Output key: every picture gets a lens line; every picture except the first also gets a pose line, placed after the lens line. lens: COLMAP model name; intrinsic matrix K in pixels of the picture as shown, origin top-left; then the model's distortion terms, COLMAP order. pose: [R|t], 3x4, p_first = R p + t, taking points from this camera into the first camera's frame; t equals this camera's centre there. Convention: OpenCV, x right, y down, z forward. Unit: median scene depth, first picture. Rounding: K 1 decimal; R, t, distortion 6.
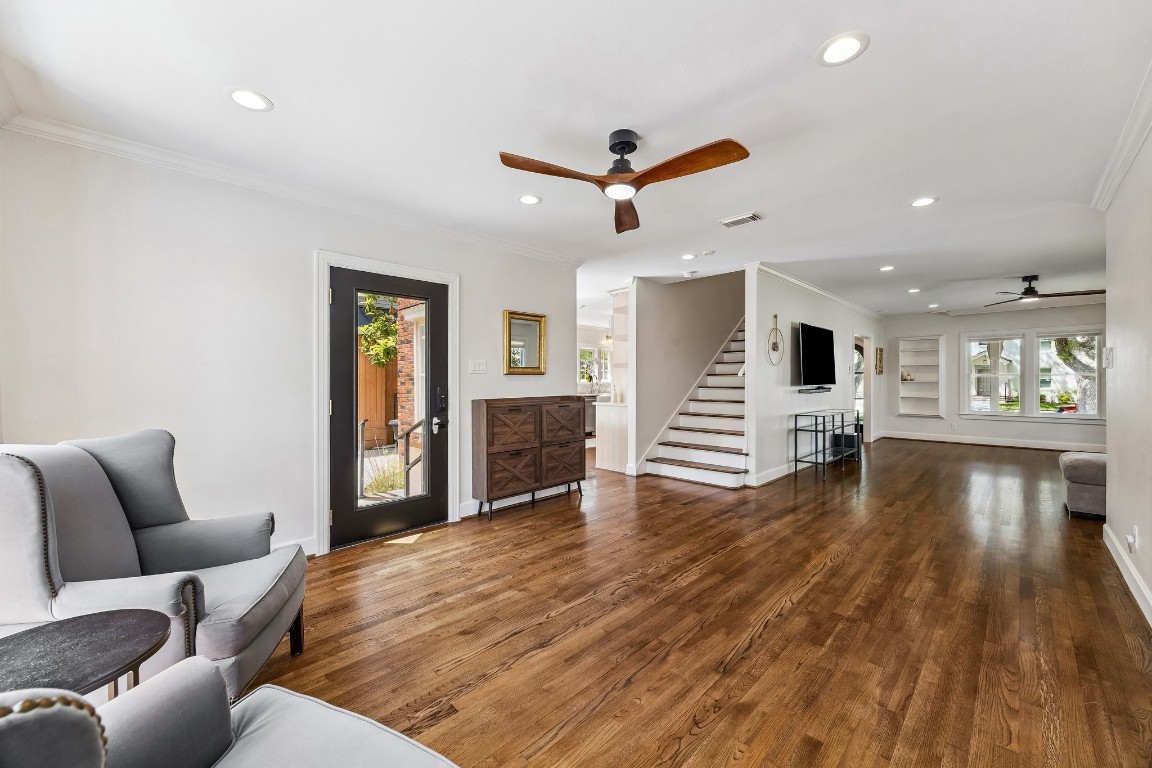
lens RADIAL K [[458.9, 0, 576.0], [0, 458.9, 384.0], [0, 0, 1]] dist [-0.000497, -0.000090]
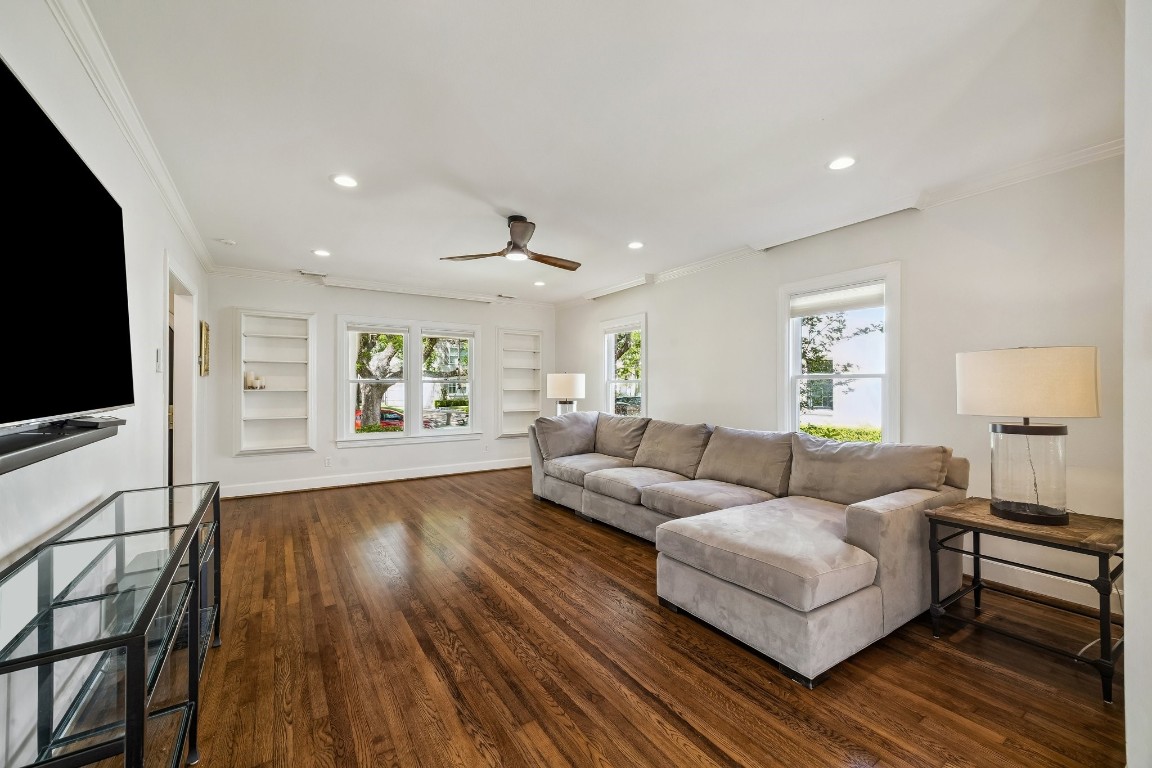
lens RADIAL K [[458.9, 0, 576.0], [0, 458.9, 384.0], [0, 0, 1]] dist [-0.000497, -0.000090]
pose [[0.203212, 0.009426, 0.979089, 0.306686], [0.005951, 0.999923, -0.010862, -0.005898], [-0.979117, 0.008034, 0.203140, 0.599178]]
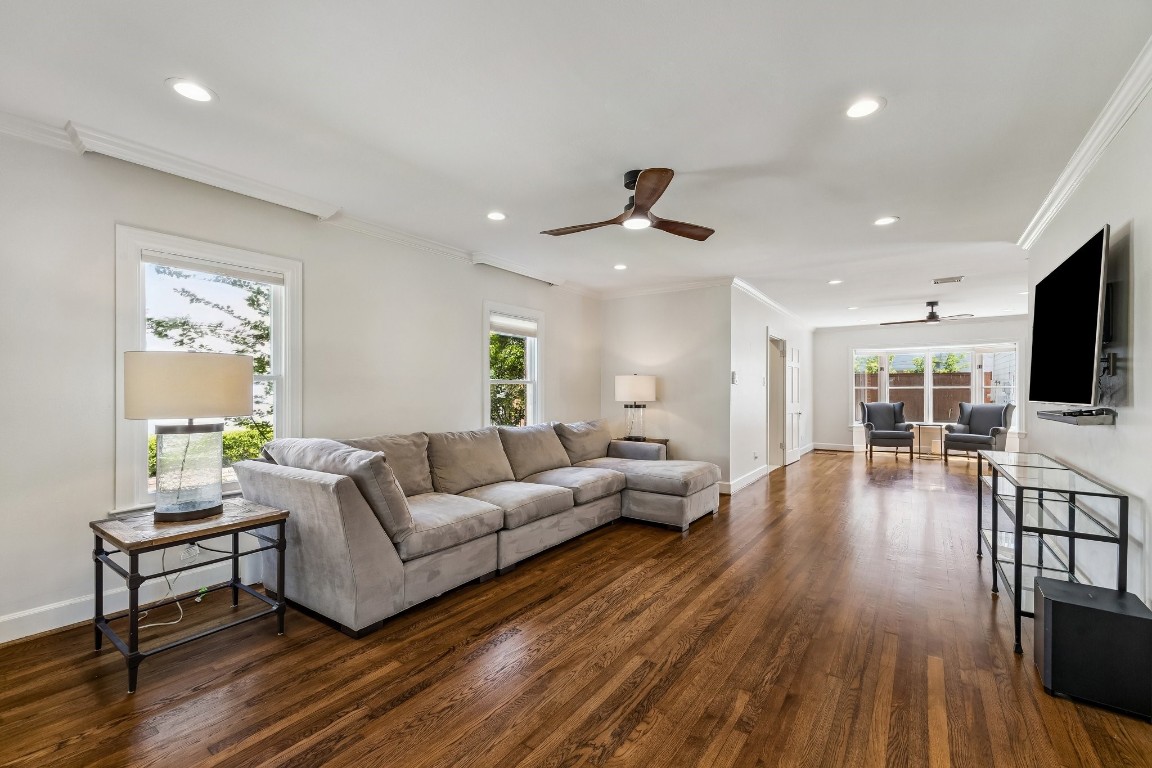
lens RADIAL K [[478.9, 0, 590.2], [0, 478.9, 389.2], [0, 0, 1]] dist [0.027514, -0.000040]
pose [[-0.984234, 0.000937, -0.176868, 0.826109], [0.000317, 0.999994, 0.003535, -0.009194], [0.176870, 0.003423, -0.984228, 1.097685]]
